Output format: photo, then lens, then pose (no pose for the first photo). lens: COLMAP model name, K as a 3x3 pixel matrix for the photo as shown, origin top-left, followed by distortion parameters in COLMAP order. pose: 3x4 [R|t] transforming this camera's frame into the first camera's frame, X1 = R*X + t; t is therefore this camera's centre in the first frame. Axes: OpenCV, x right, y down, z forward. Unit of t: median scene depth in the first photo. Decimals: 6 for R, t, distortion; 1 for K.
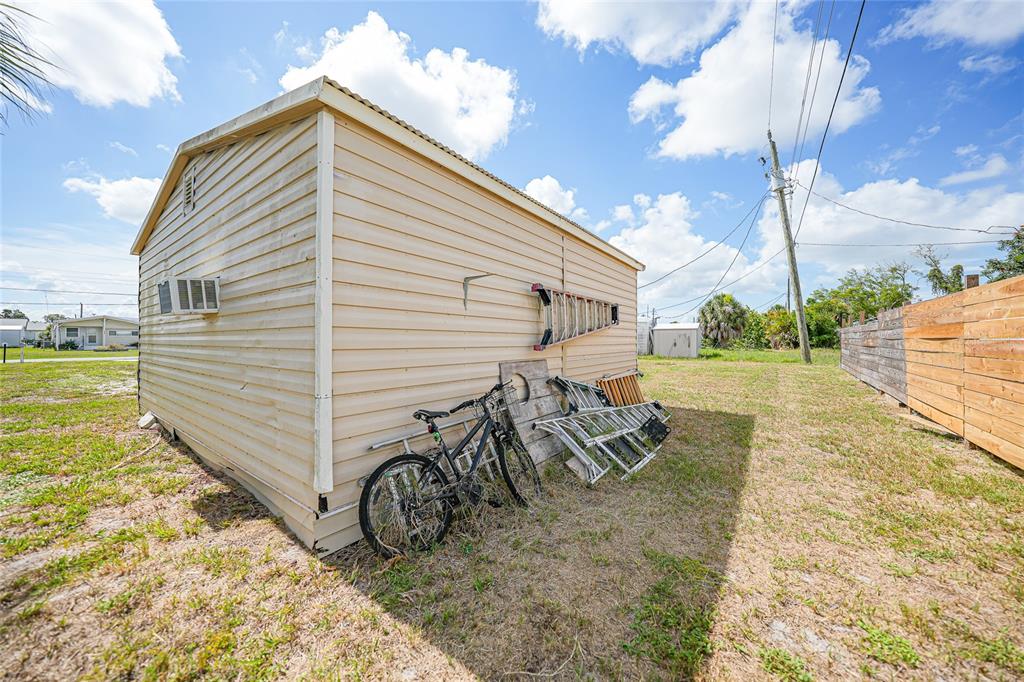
lens RADIAL K [[355.6, 0, 512.0], [0, 355.6, 341.0], [0, 0, 1]] dist [-0.012694, 0.000226]
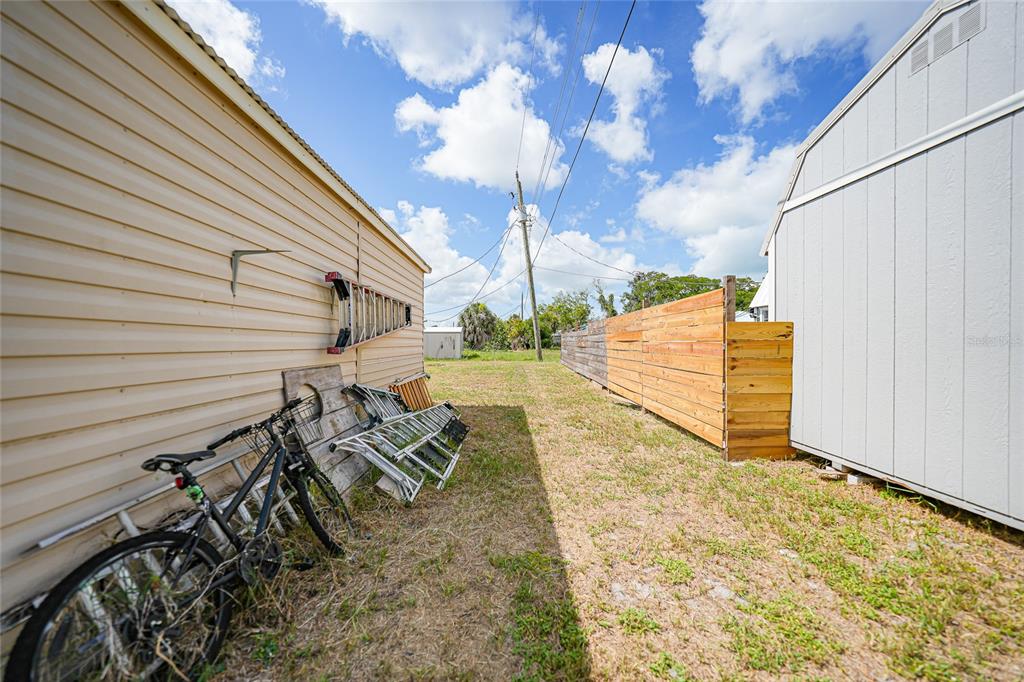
lens RADIAL K [[353.6, 0, 507.1], [0, 353.6, 340.7], [0, 0, 1]] dist [-0.029150, 0.007598]
pose [[0.804408, 0.003951, 0.594064, -0.083135], [0.001067, 0.999967, -0.008096, 0.003130], [-0.594076, 0.007146, 0.804377, 0.109298]]
